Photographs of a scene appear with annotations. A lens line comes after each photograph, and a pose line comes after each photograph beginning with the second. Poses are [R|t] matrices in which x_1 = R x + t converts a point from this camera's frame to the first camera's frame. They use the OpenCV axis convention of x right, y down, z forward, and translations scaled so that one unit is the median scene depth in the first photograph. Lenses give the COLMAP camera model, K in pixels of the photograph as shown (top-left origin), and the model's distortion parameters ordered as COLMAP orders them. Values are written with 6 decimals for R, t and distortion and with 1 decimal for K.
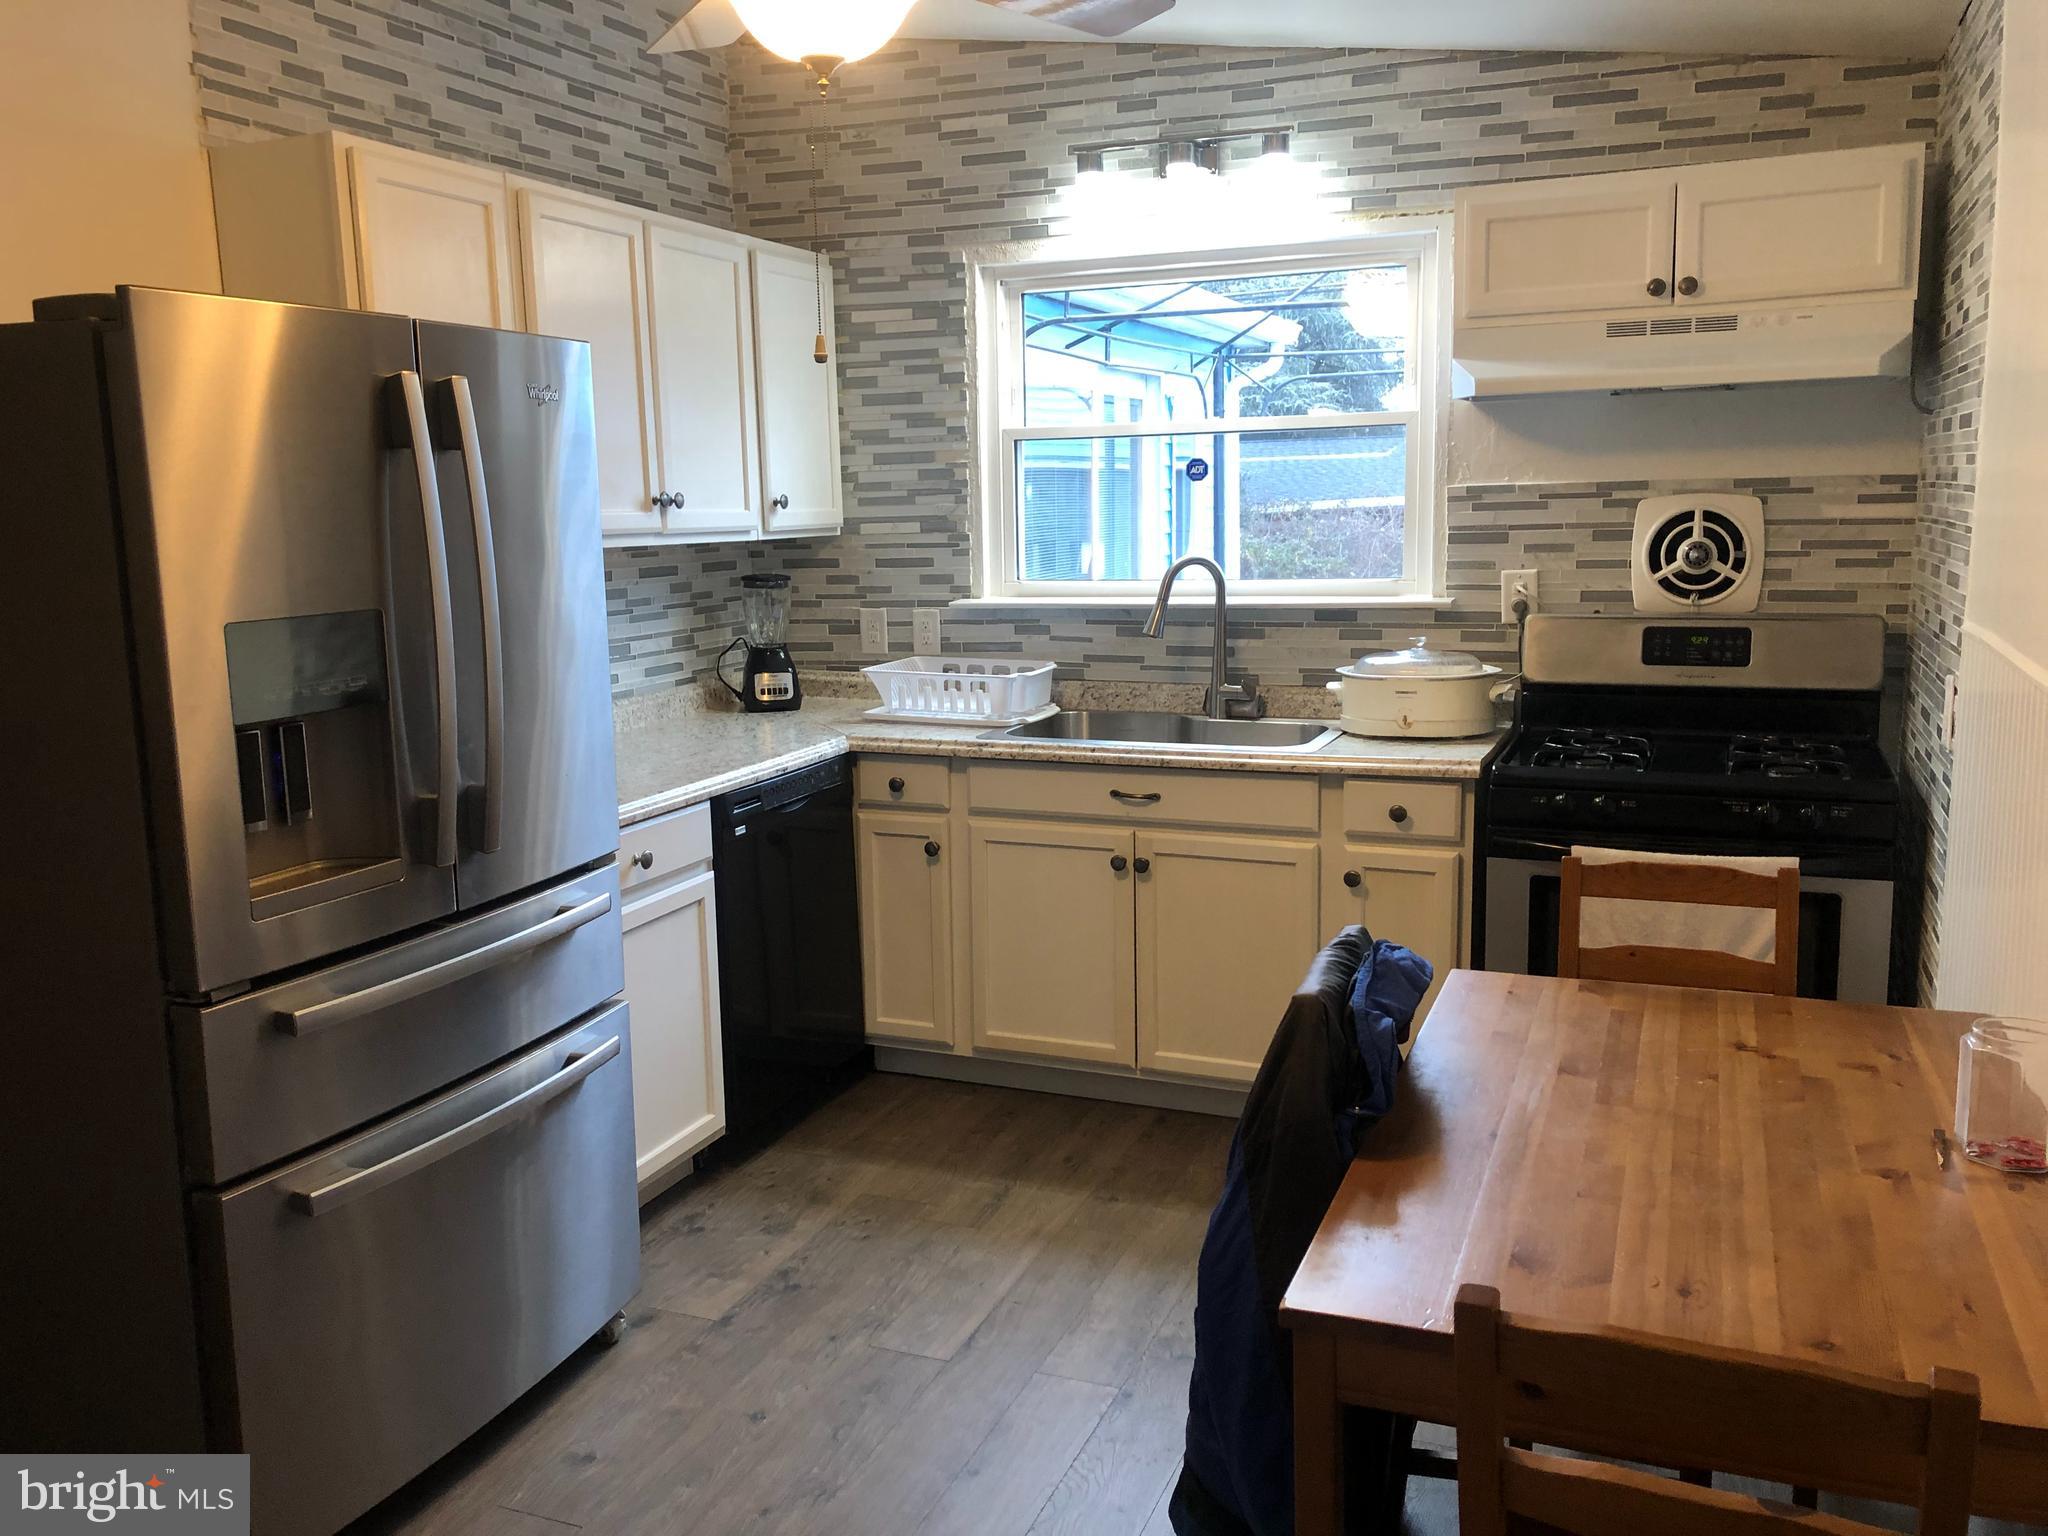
lens RADIAL K [[1685.9, 0, 994.5], [0, 1685.9, 769.6], [0, 0, 1]] dist [0.027320, -0.021104]
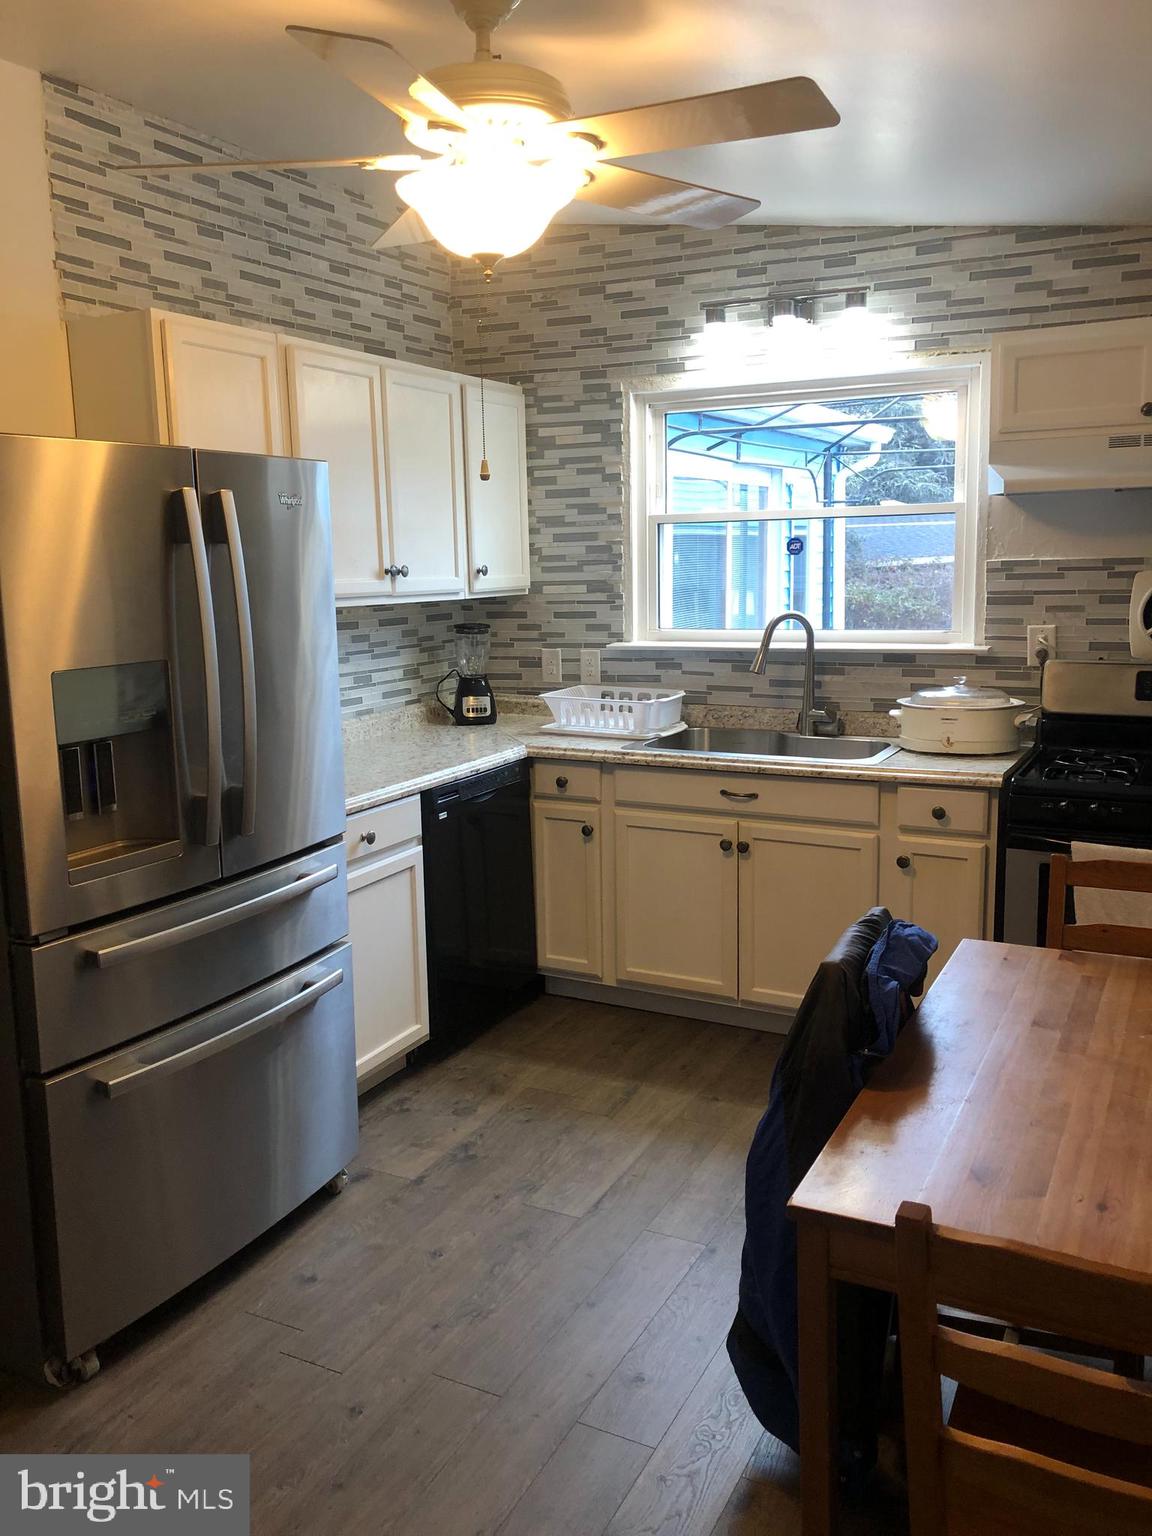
lens RADIAL K [[1264.4, 0, 564.8], [0, 1264.4, 758.1], [0, 0, 1]] dist [0.027320, -0.021104]
pose [[0.996279, 0.014693, -0.084926, 0.031101], [-0.014555, 0.999892, 0.002239, -0.013416], [0.084949, -0.000994, 0.996385, -0.002837]]
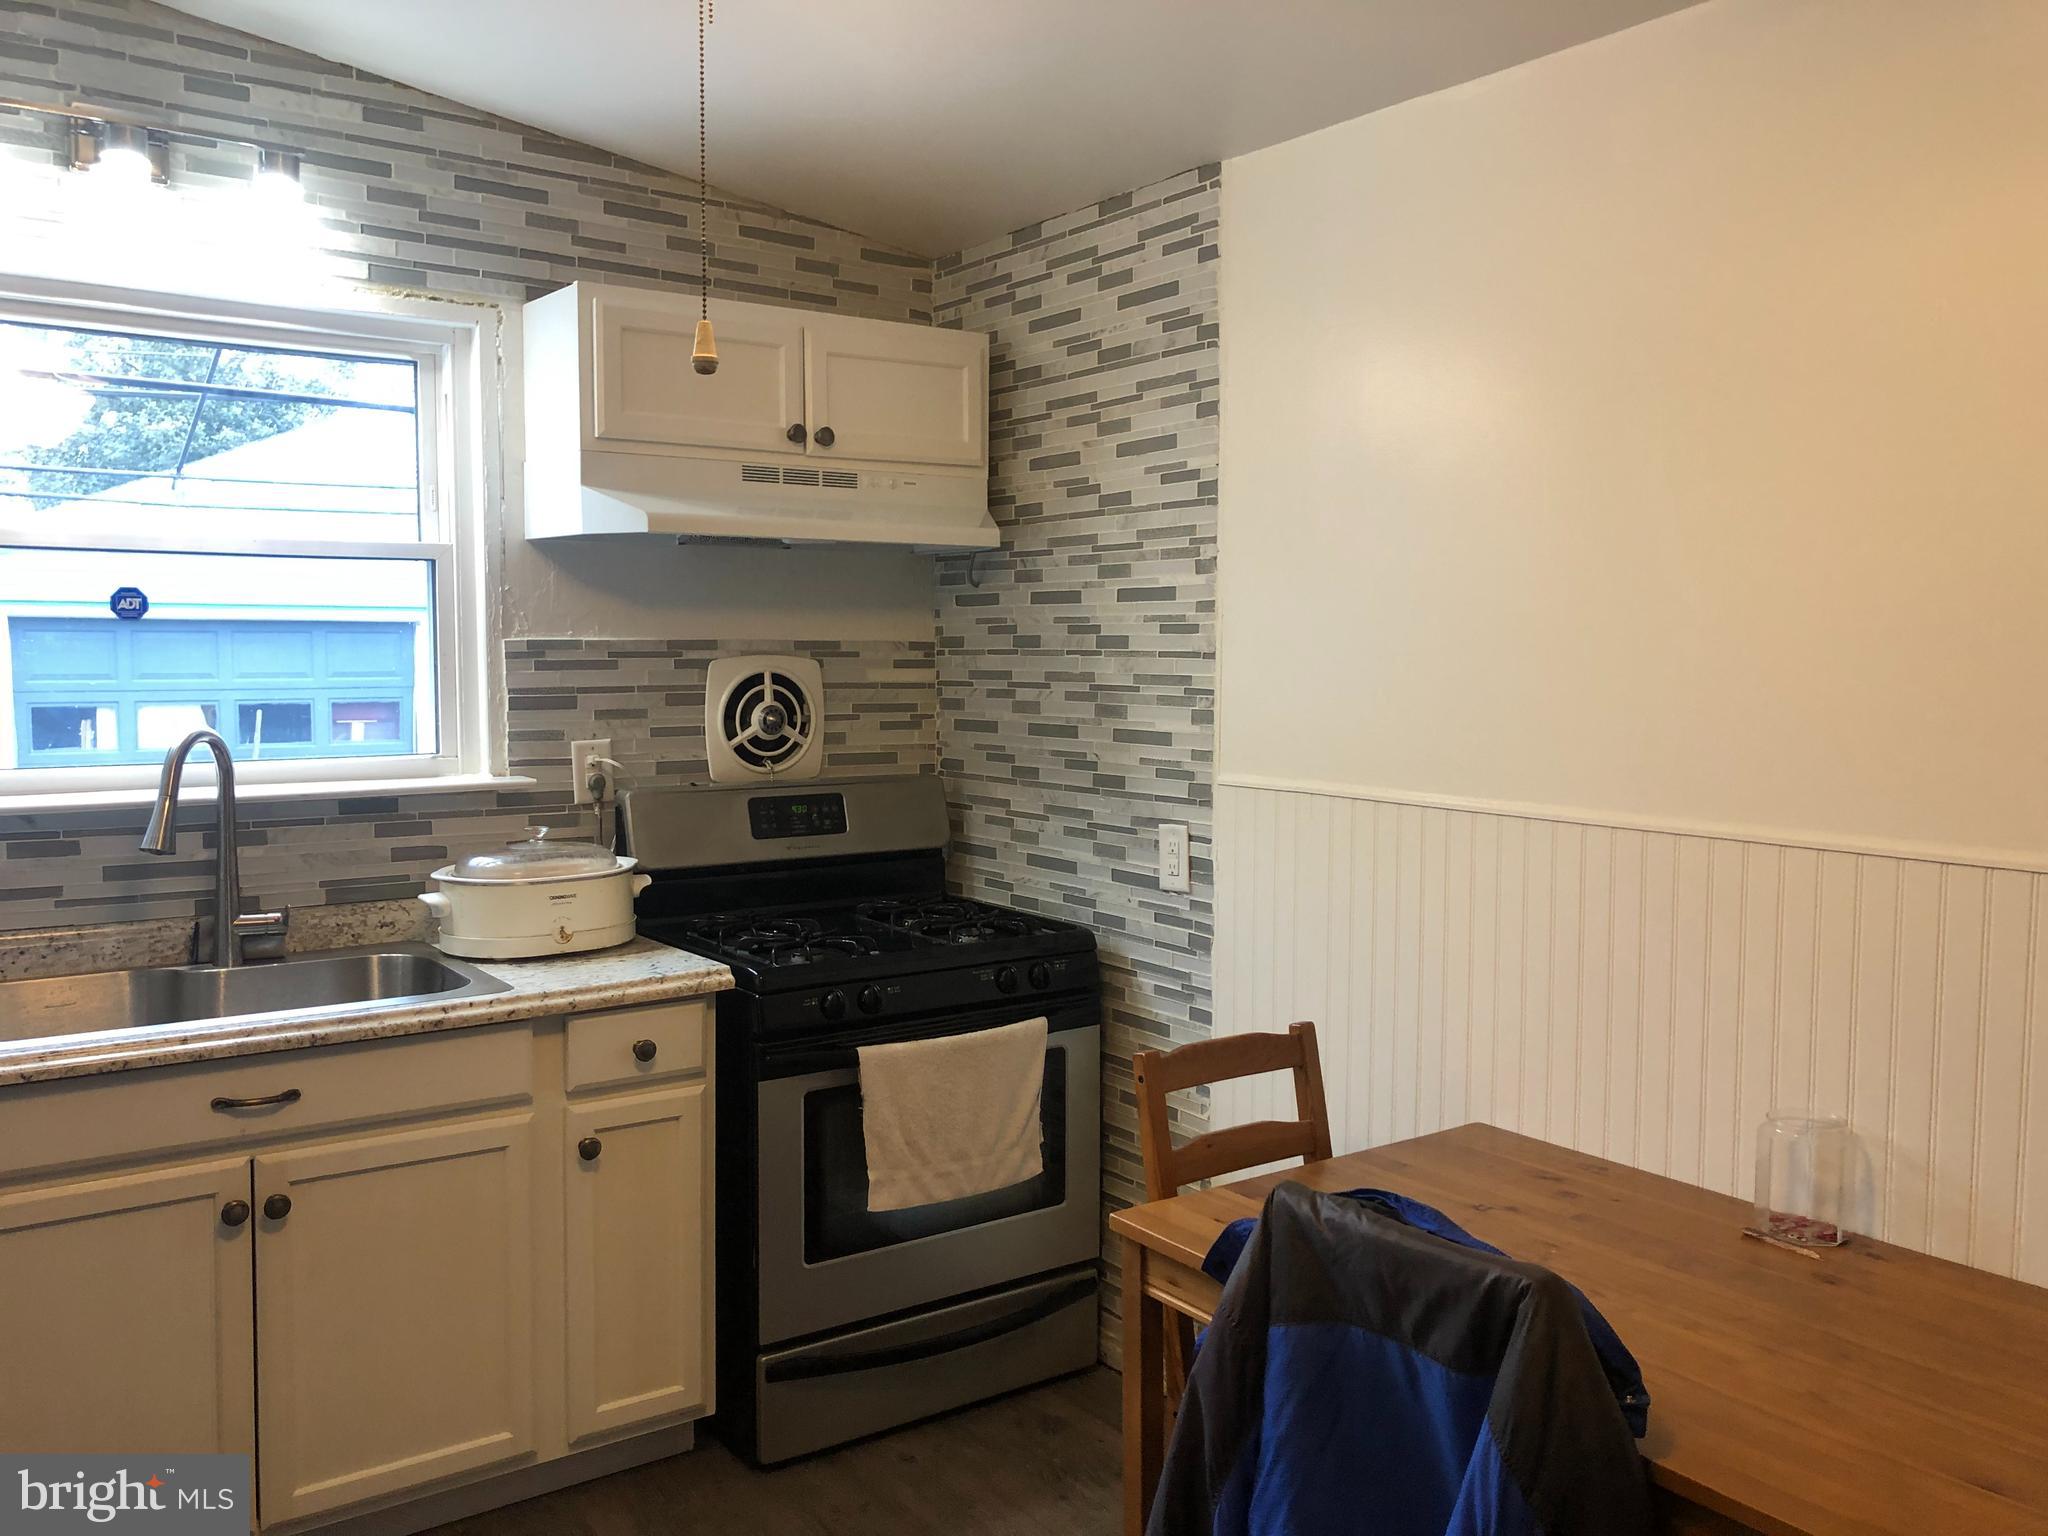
lens RADIAL K [[1685.9, 0, 1008.2], [0, 1685.9, 764.4], [0, 0, 1]] dist [0.027320, -0.021104]
pose [[0.519986, -0.035472, 0.853438, -0.316335], [0.122937, 0.991843, -0.033679, -0.054689], [-0.845282, 0.122432, 0.520105, 0.407783]]
